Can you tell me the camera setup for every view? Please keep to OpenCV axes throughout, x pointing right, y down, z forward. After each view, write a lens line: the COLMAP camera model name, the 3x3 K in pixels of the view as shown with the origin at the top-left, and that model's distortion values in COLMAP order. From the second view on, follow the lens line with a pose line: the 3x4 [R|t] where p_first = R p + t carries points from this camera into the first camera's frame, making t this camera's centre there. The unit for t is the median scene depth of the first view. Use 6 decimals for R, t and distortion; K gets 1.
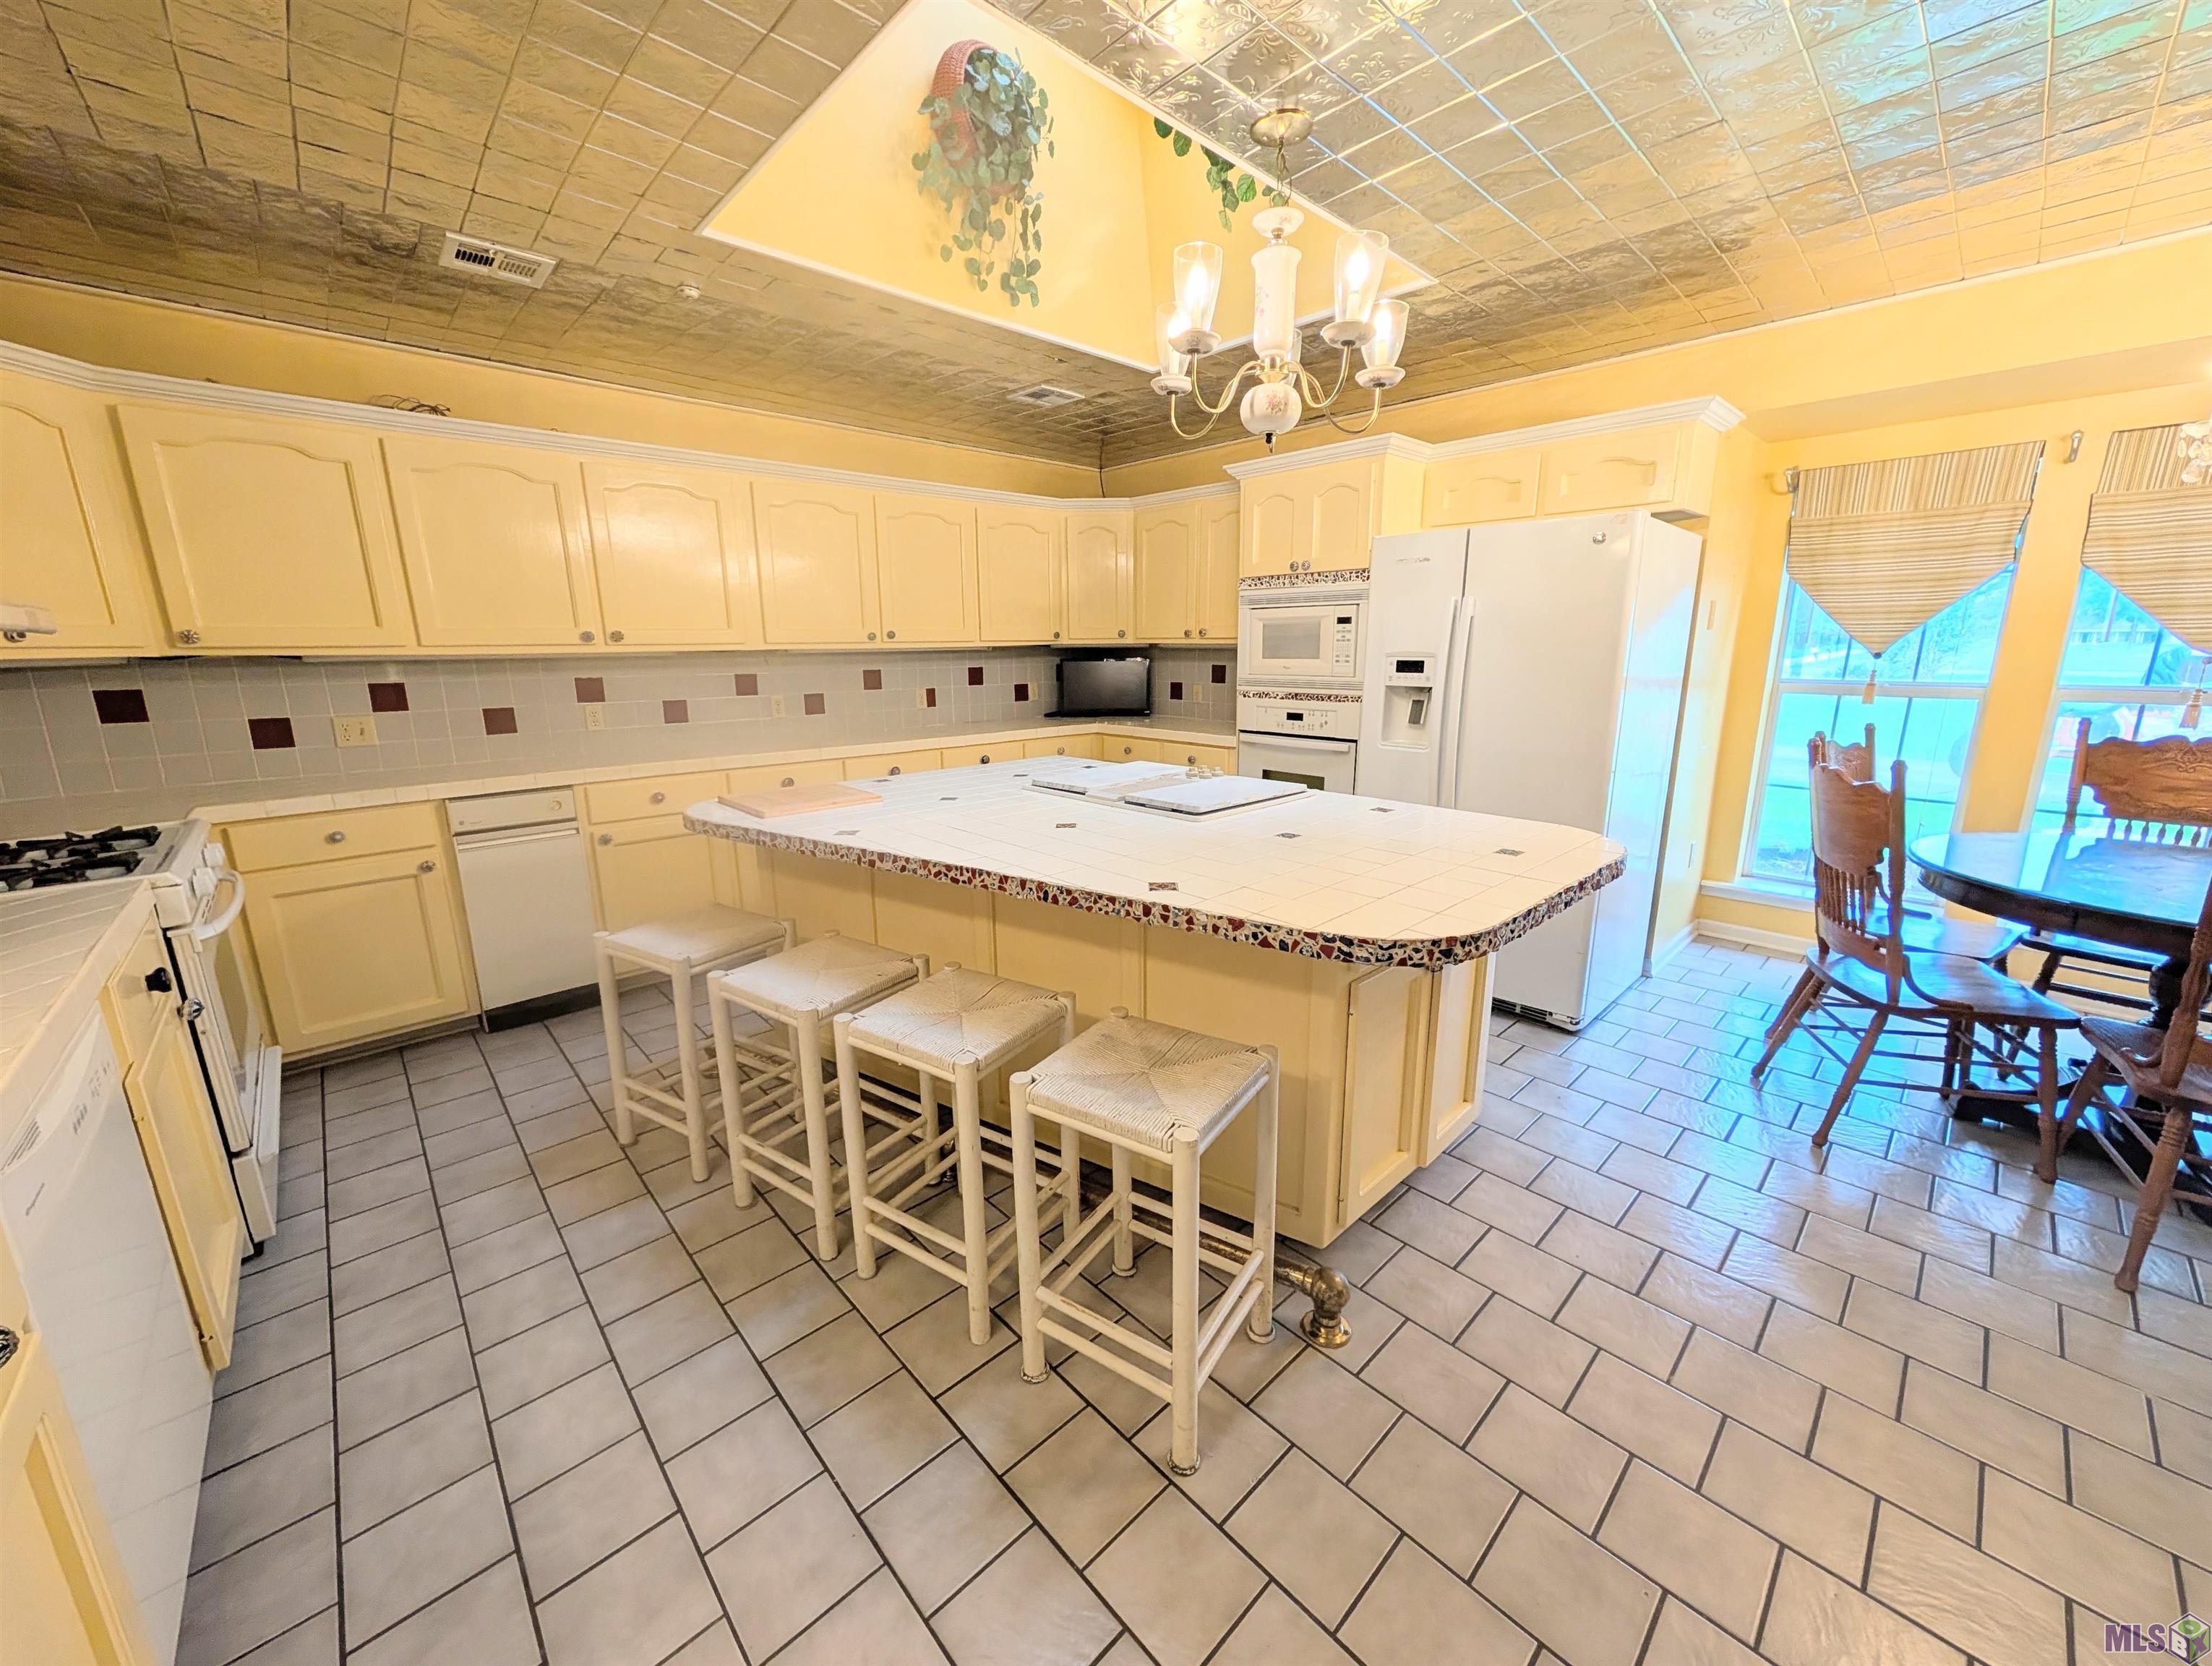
lens RADIAL K [[836.7, 0, 1104.1], [0, 836.7, 828.8], [0, 0, 1]] dist [0.001894, -0.000001]
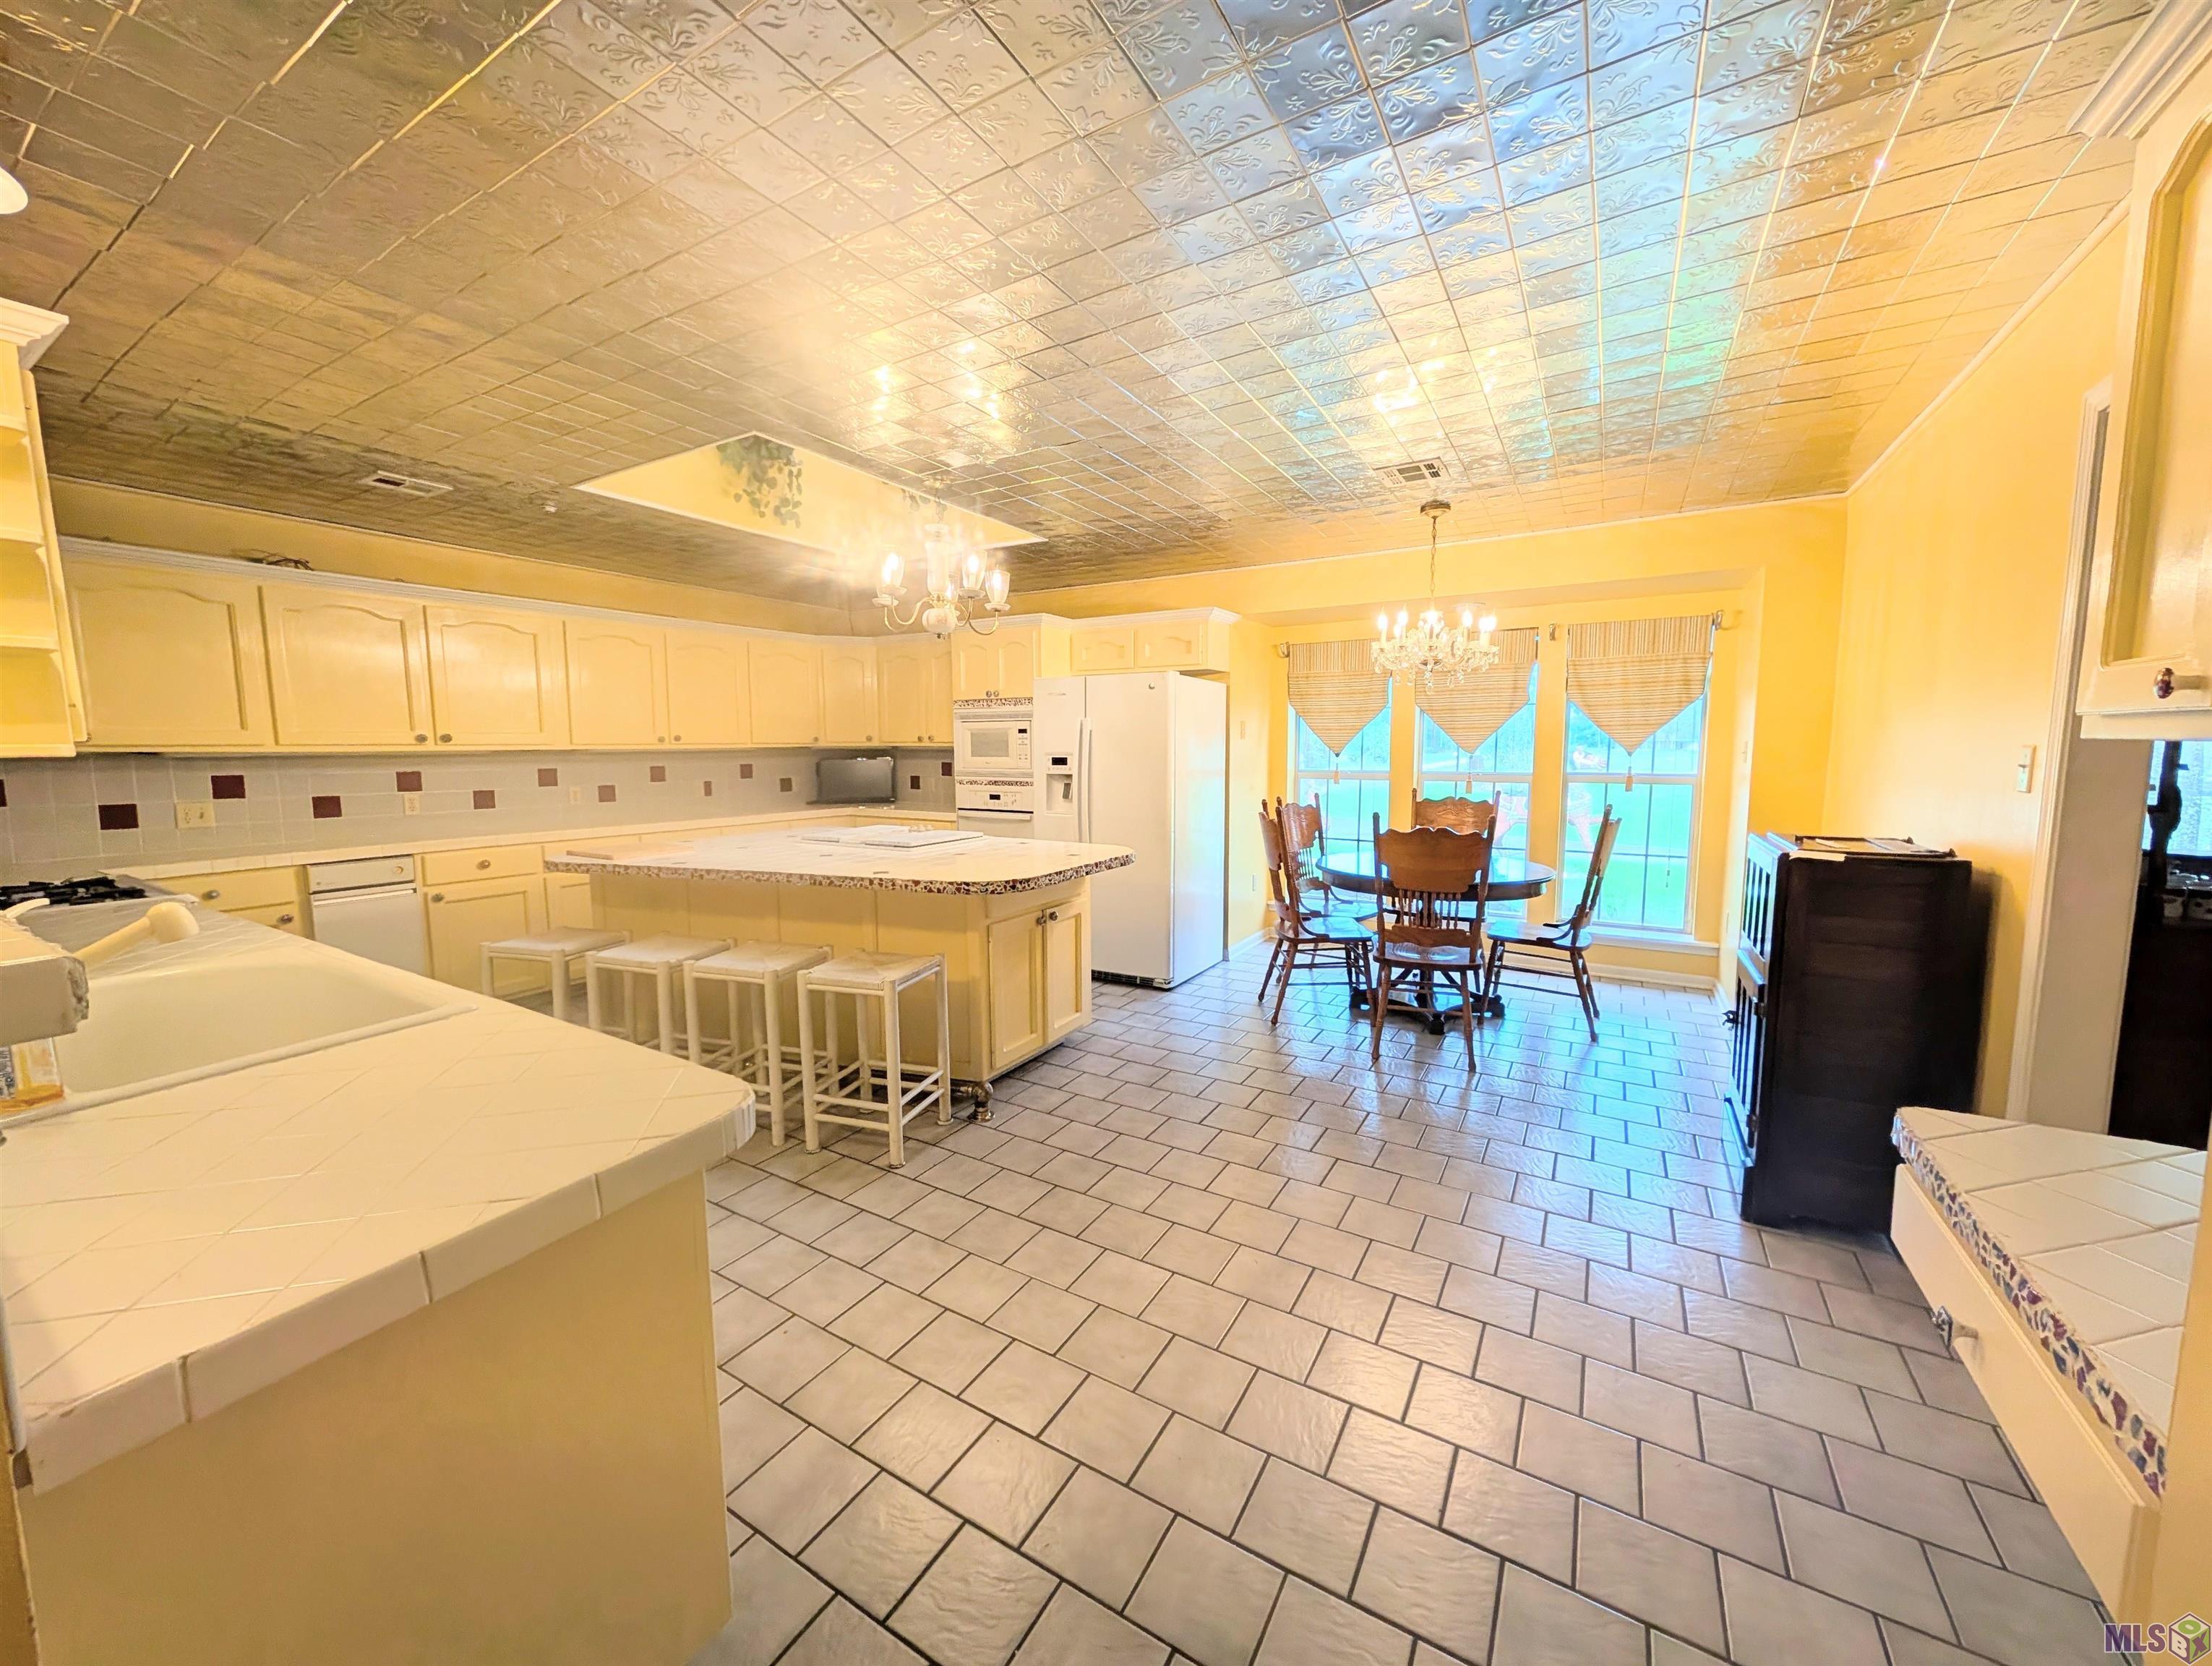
lens RADIAL K [[836.7, 0, 1102.5], [0, 836.7, 832.0], [0, 0, 1]] dist [0.001894, -0.000001]
pose [[0.962180, -0.023322, 0.271415, 0.023652], [0.054571, 0.992634, -0.108163, 0.119993], [-0.266893, 0.118883, 0.956365, -0.540400]]
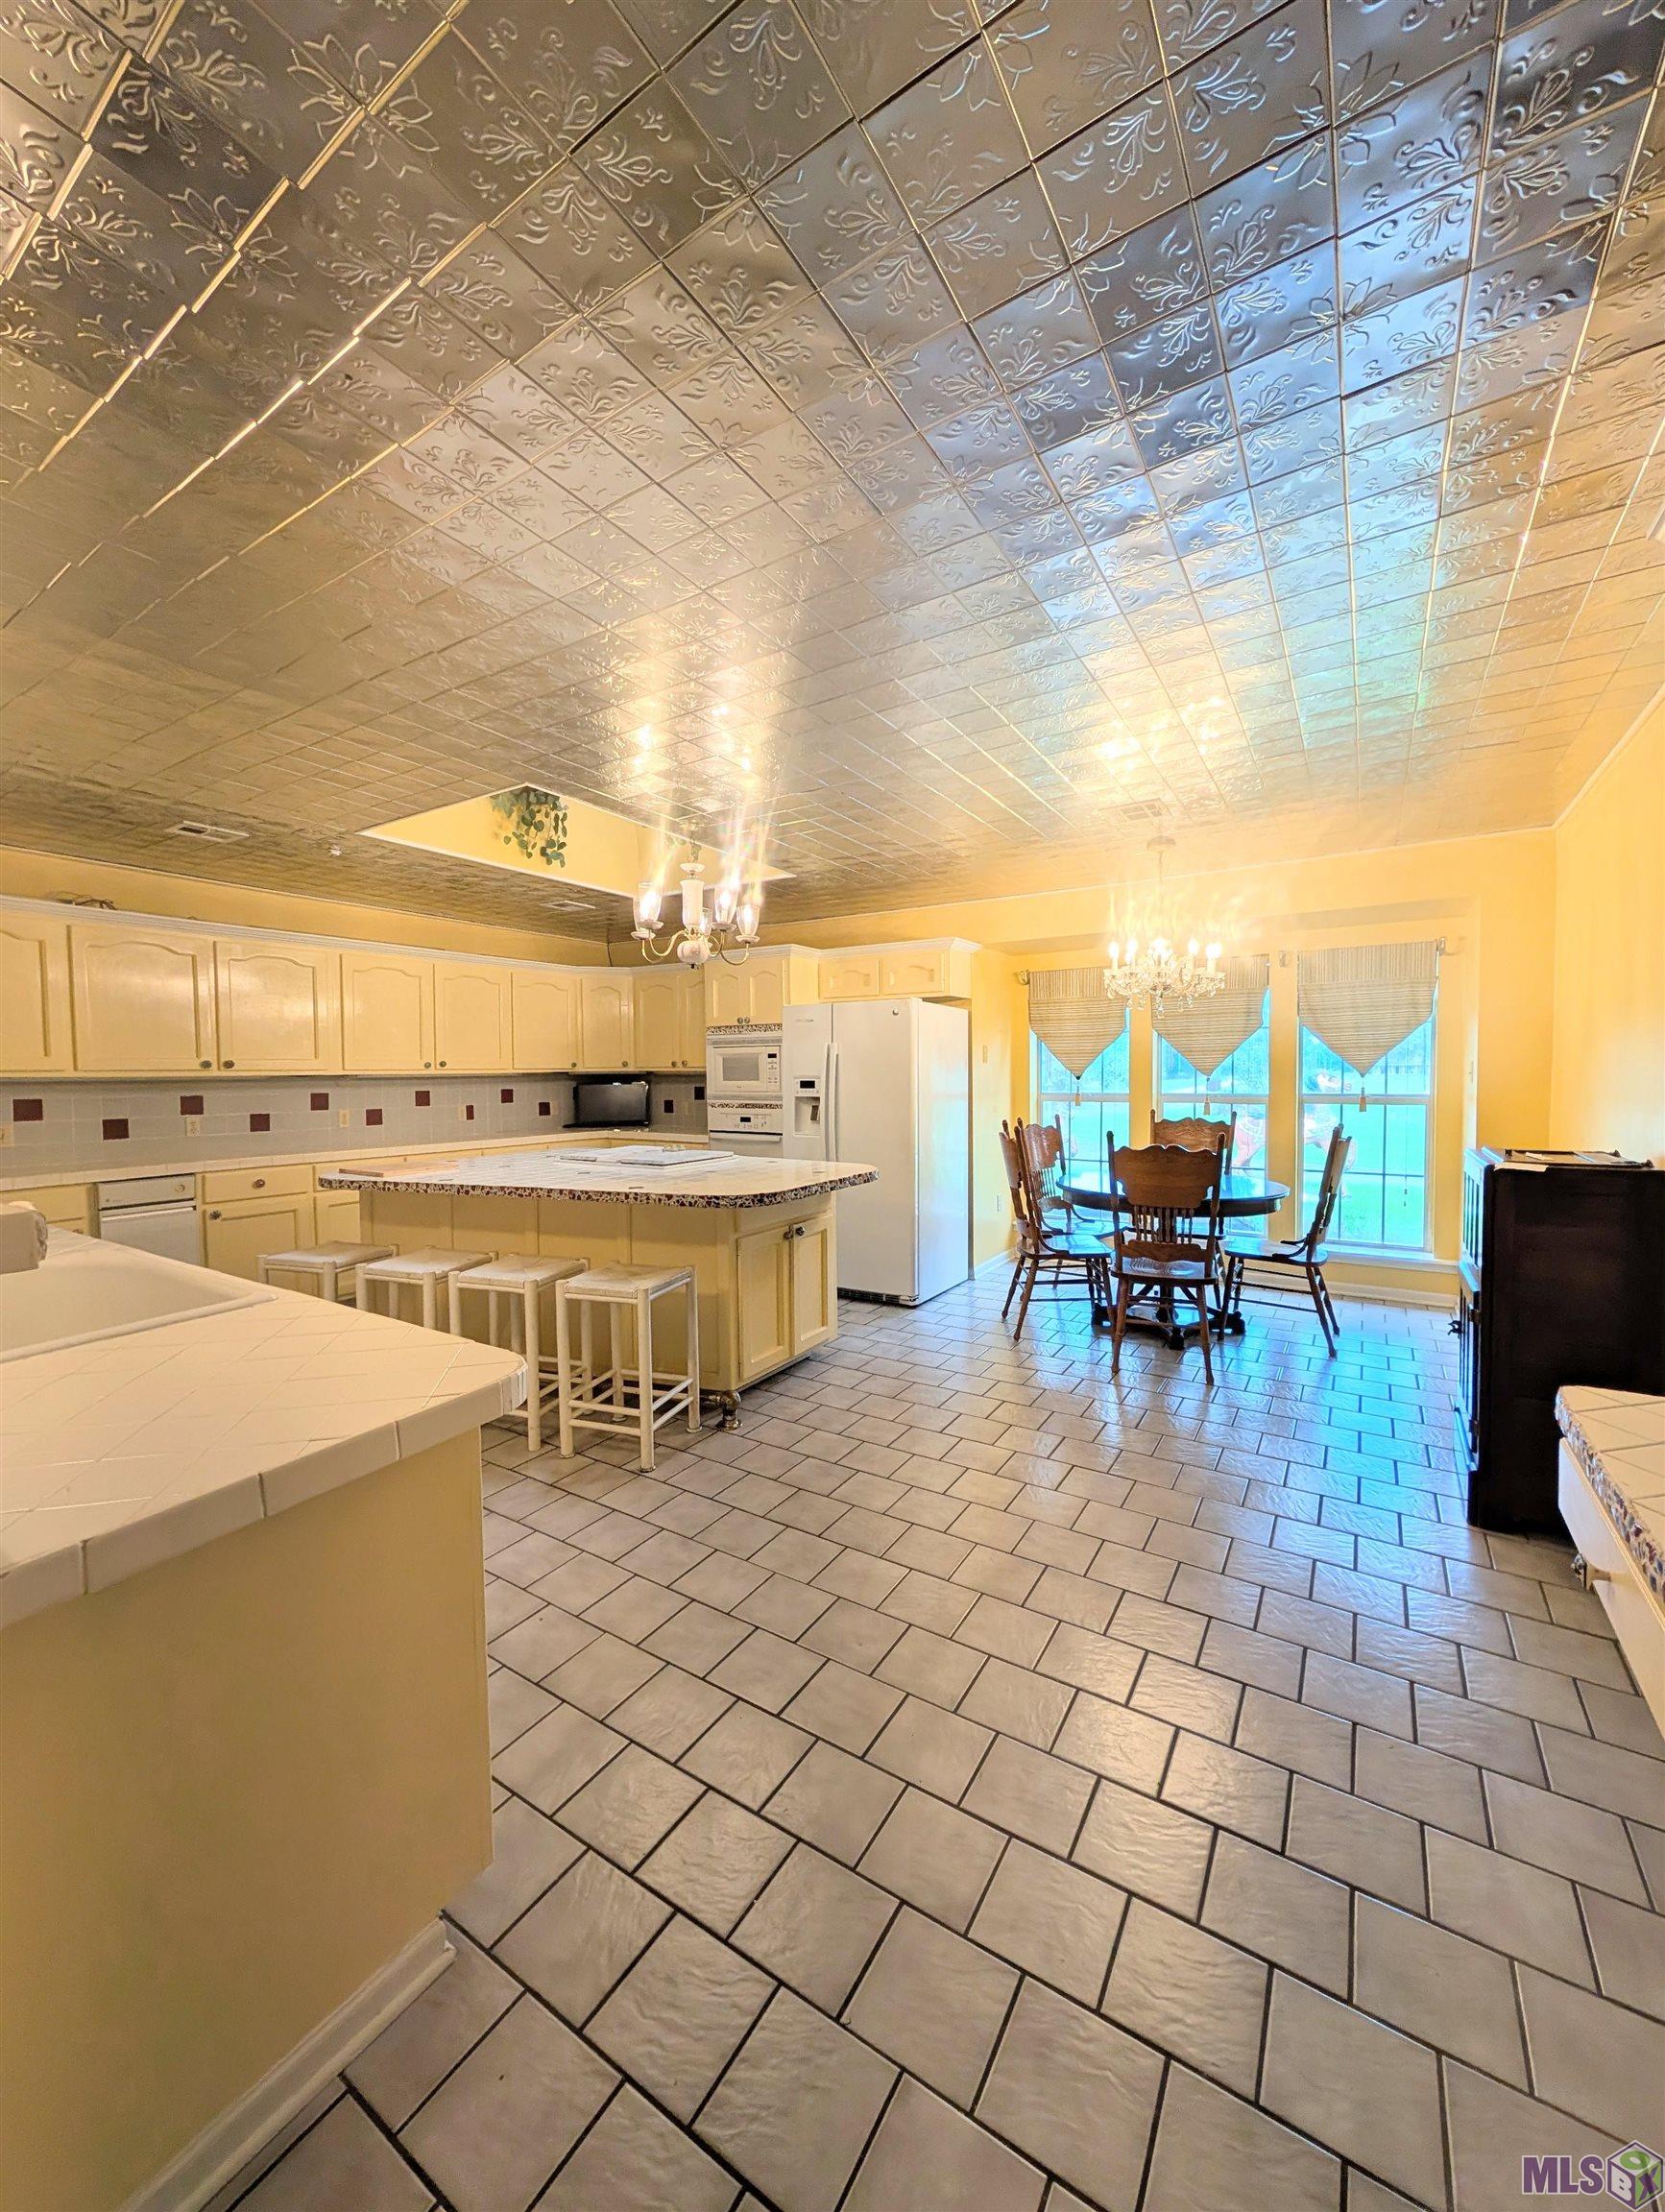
lens RADIAL K [[836.6, 0, 837.1], [0, 836.6, 1105.0], [0, 0, 1]] dist [0.001894, -0.000001]
pose [[0.967564, -0.008802, 0.252472, 0.018865], [0.053919, 0.983559, -0.172348, 0.140168], [-0.246805, 0.180370, 0.952131, -0.598901]]
